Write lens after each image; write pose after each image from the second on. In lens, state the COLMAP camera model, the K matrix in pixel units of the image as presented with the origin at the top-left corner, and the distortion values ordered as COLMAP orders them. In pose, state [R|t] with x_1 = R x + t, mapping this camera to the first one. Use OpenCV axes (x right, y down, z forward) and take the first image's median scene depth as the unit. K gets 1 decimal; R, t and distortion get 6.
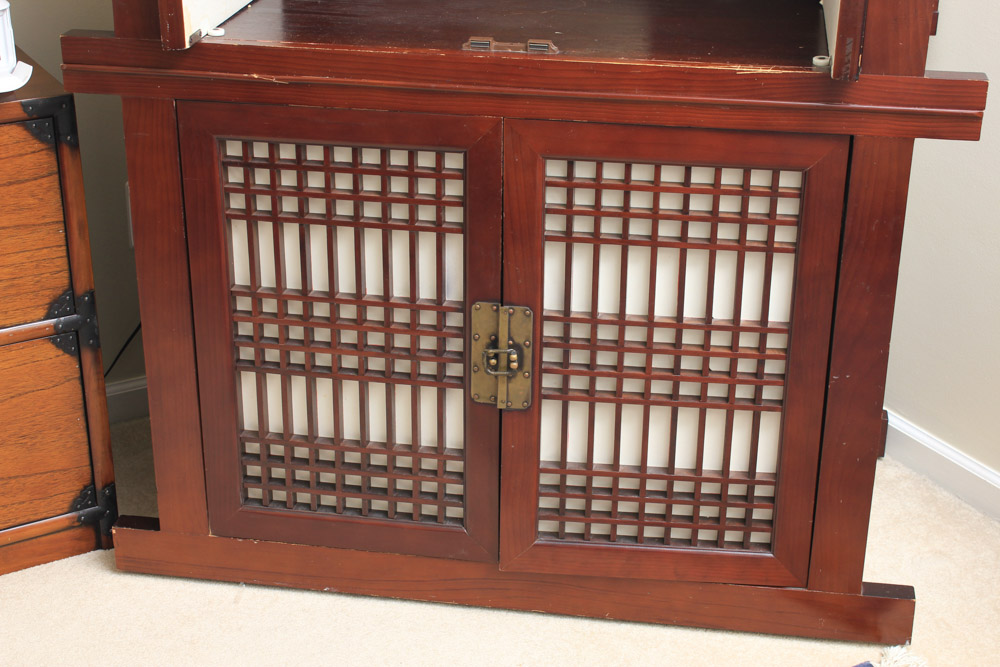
lens RADIAL K [[1668.8, 0, 493.1], [0, 1668.8, 326.8], [0, 0, 1]] dist [-0.052742, 0.000000]
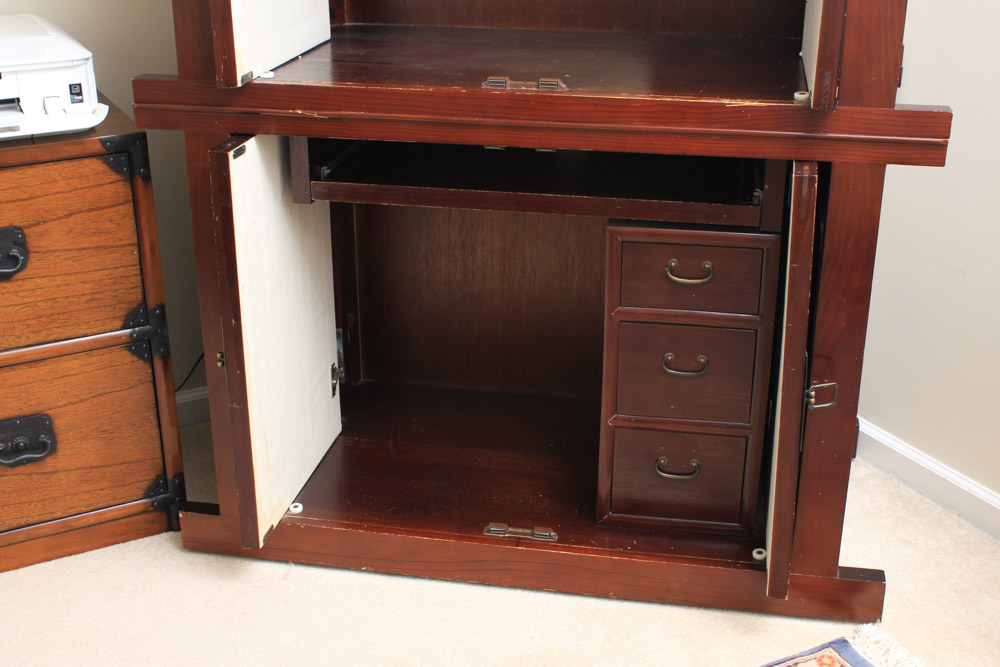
lens RADIAL K [[1289.9, 0, 498.5], [0, 1289.9, 333.9], [0, 0, 1]] dist [-0.096105, 0.000000]
pose [[0.999422, 0.005196, -0.033609, 0.021493], [-0.006193, 0.999542, -0.029630, 0.023980], [0.033439, 0.029821, 0.998996, 0.128198]]
